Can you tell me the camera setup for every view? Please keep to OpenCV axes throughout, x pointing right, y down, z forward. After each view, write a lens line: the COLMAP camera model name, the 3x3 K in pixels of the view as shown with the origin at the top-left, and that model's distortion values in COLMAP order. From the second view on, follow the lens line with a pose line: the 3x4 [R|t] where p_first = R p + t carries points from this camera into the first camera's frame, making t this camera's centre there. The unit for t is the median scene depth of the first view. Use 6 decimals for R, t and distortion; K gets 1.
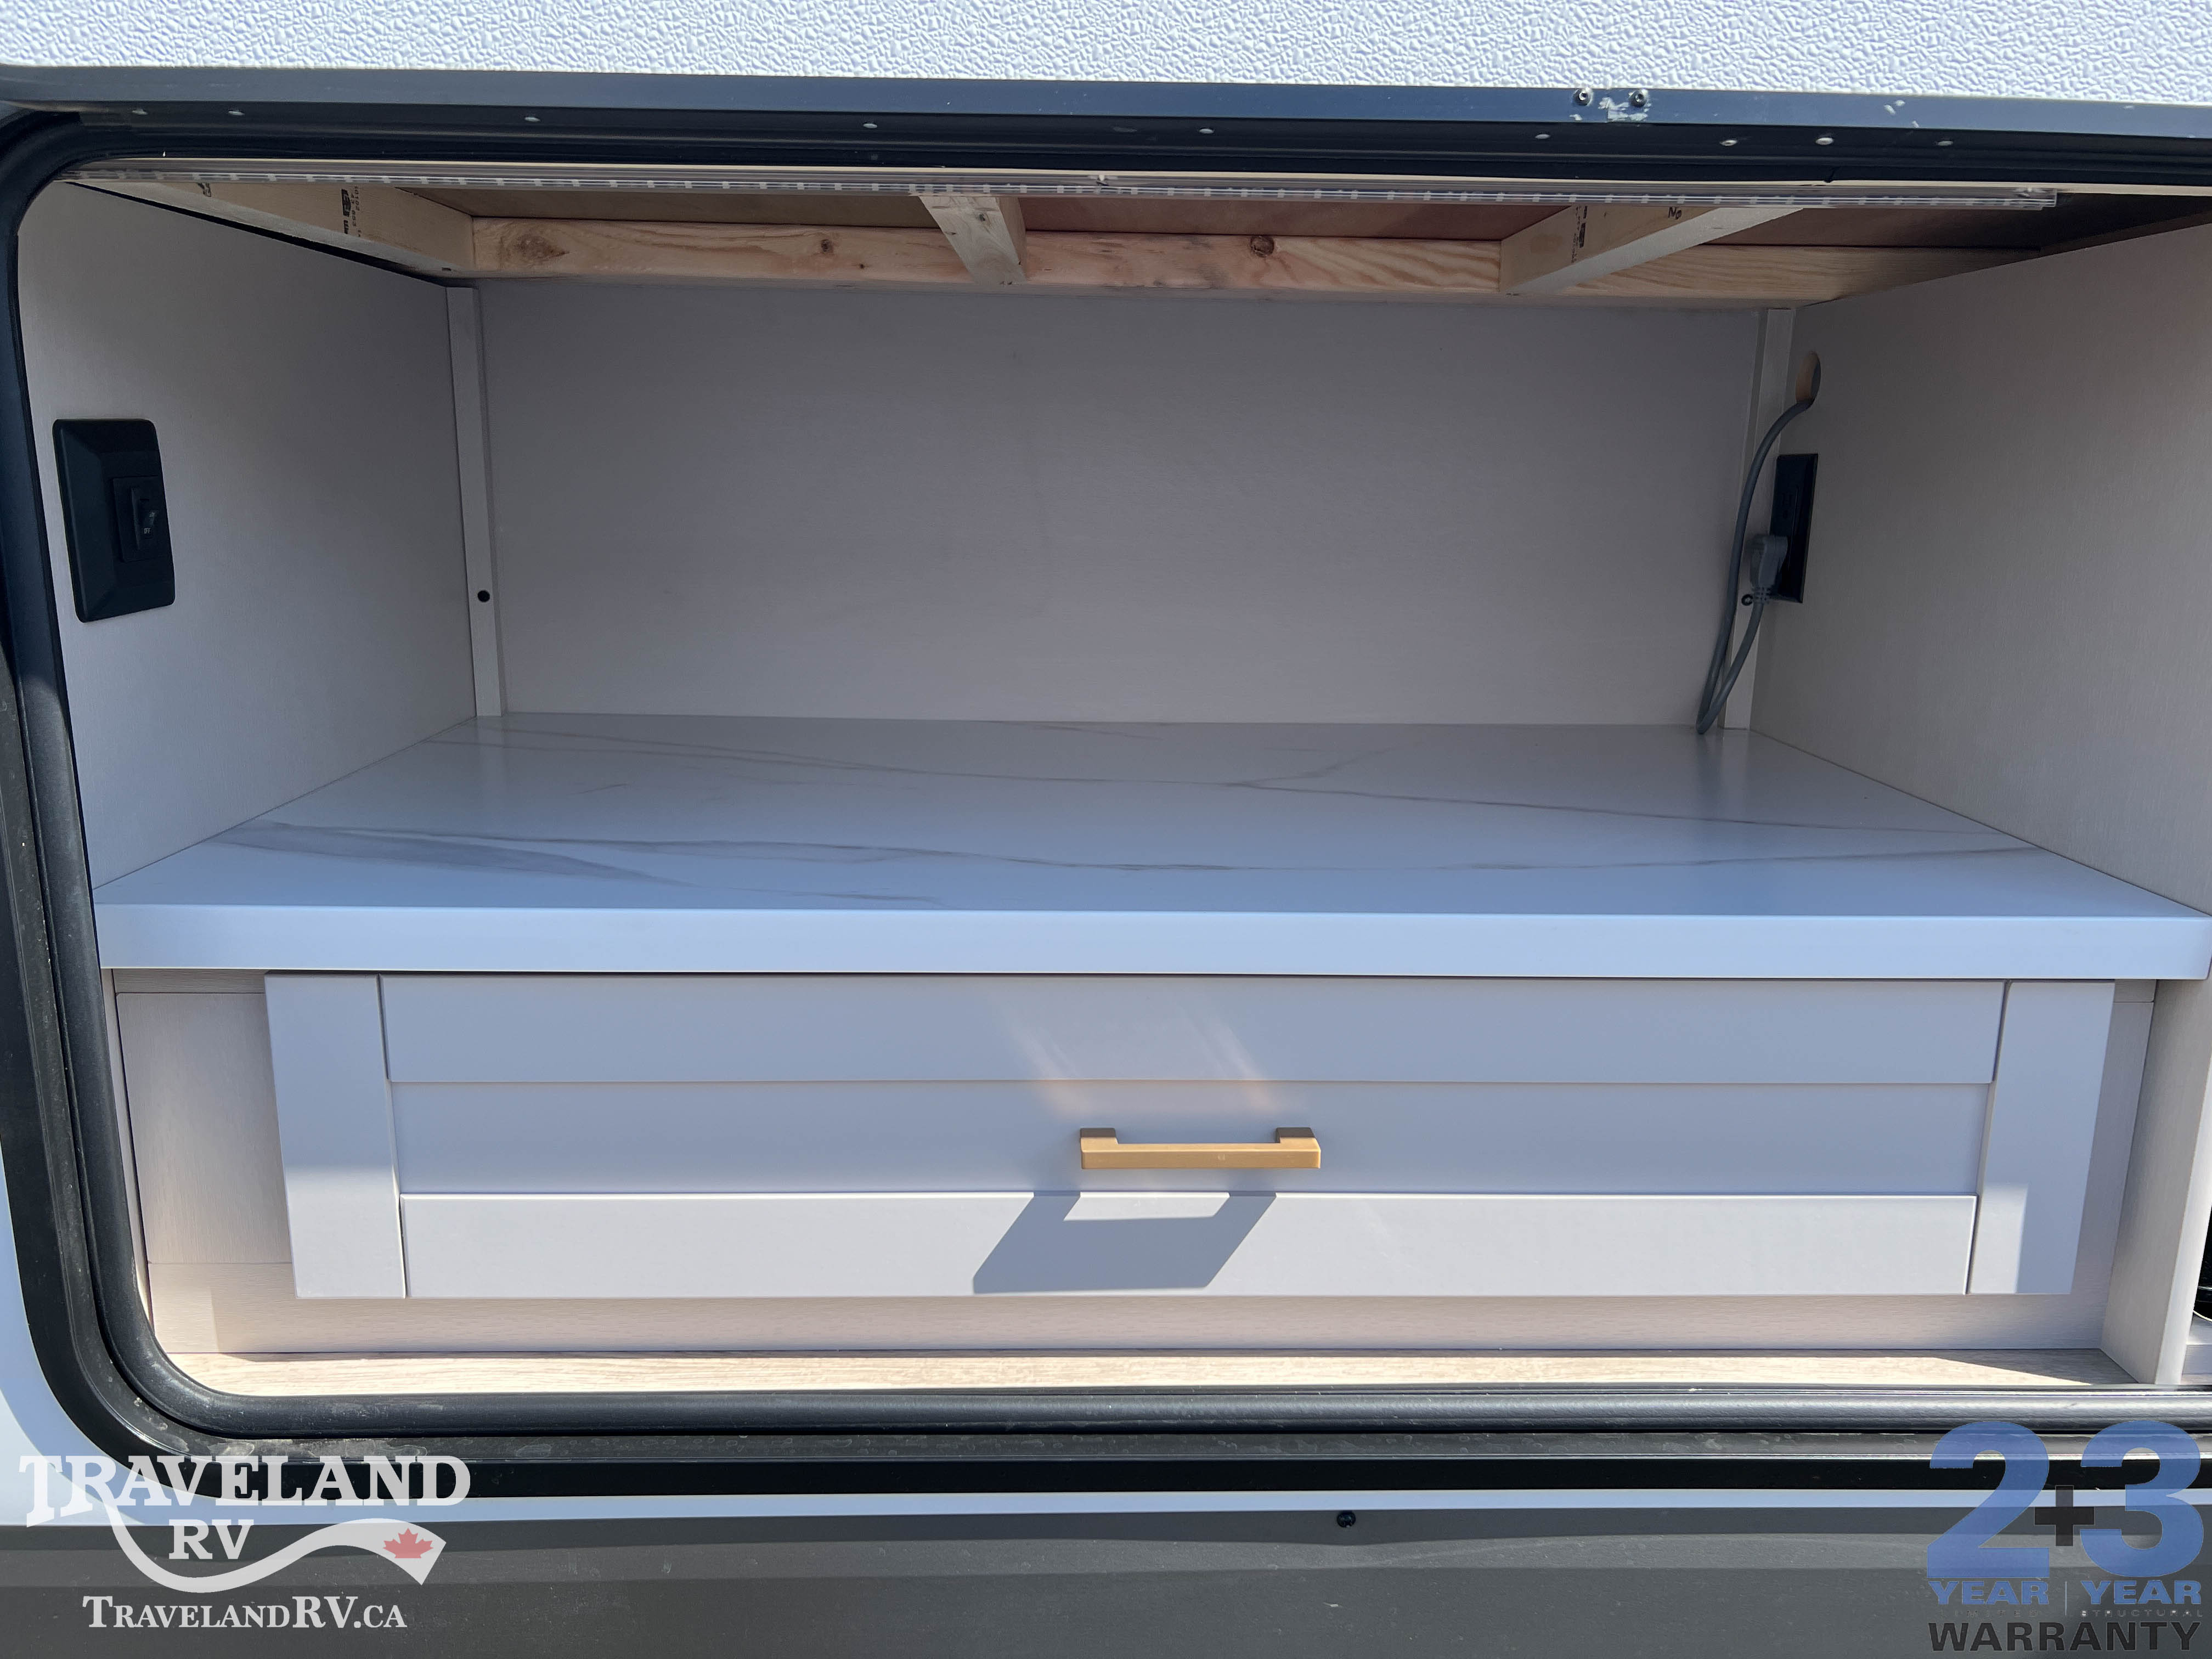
lens RADIAL K [[1672.9, 0, 1079.2], [0, 1672.9, 829.6], [0, 0, 1]] dist [0.010329, 0.005403]
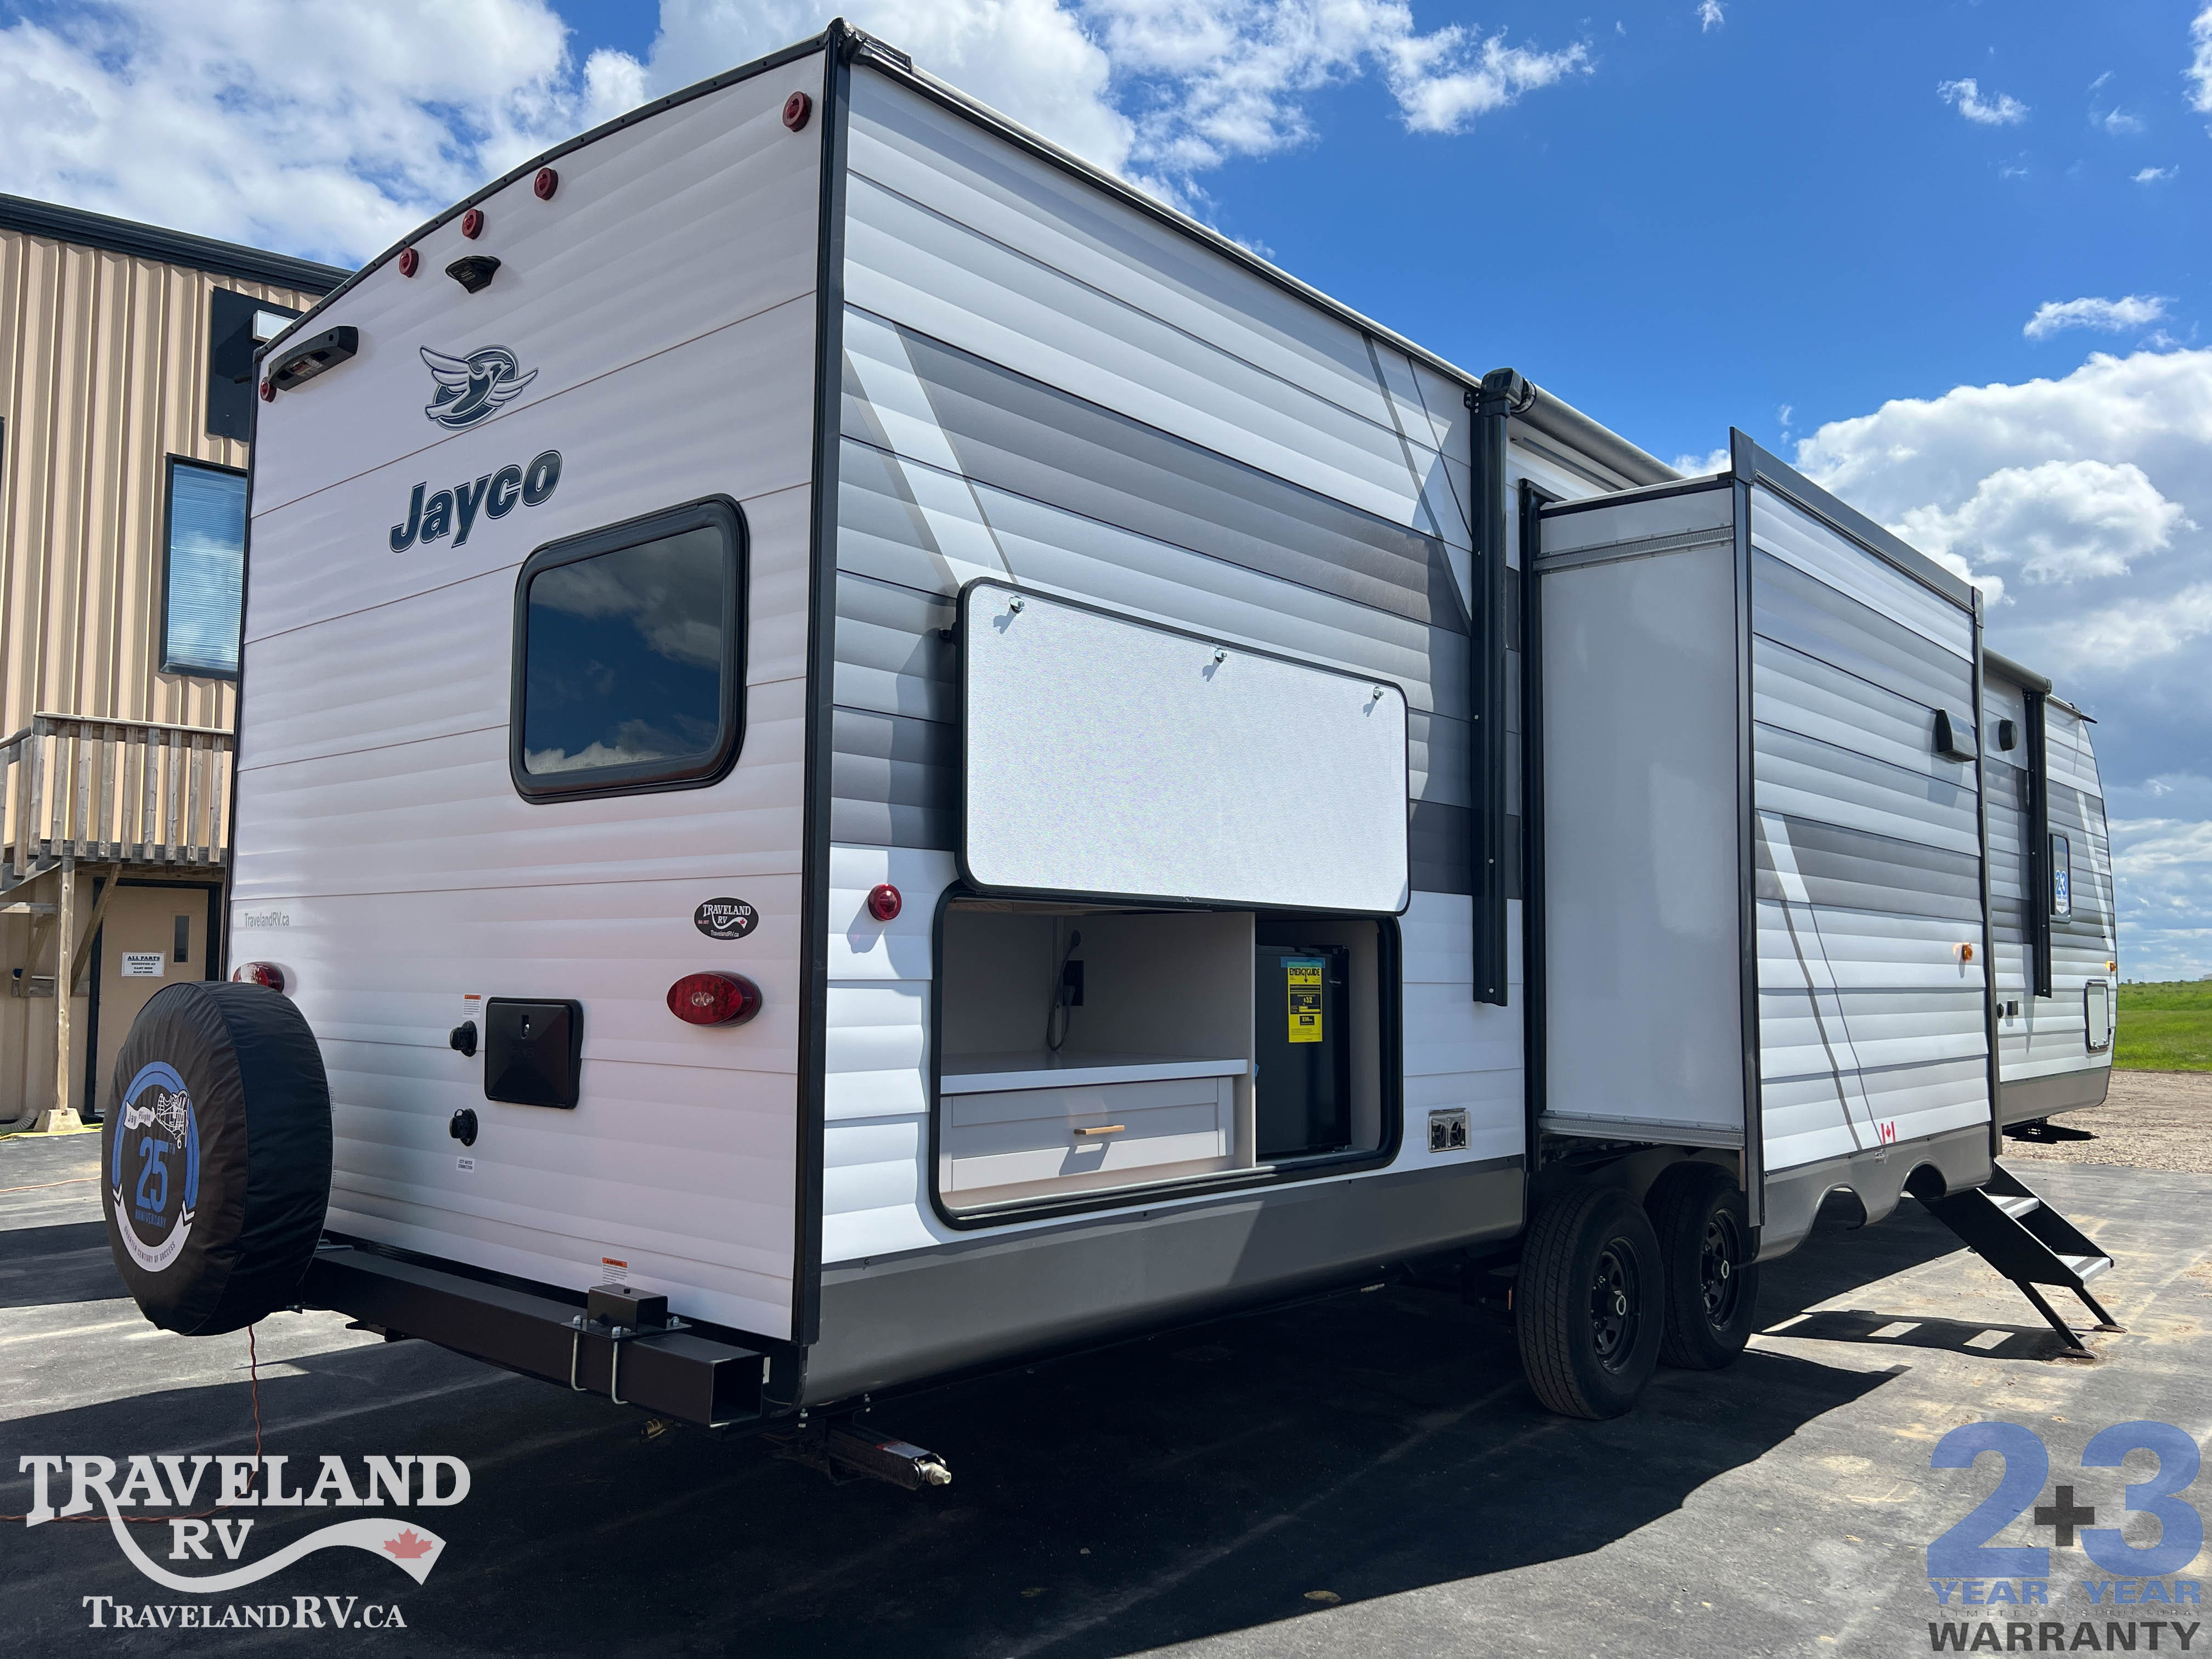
lens RADIAL K [[1672.9, 0, 1079.2], [0, 1672.9, 829.6], [0, 0, 1]] dist [0.010329, 0.005403]
pose [[0.682875, 0.055041, 0.728459, -2.880681], [0.157089, 0.962768, -0.220004, 0.363206], [-0.713446, 0.264668, 0.648803, -1.740613]]
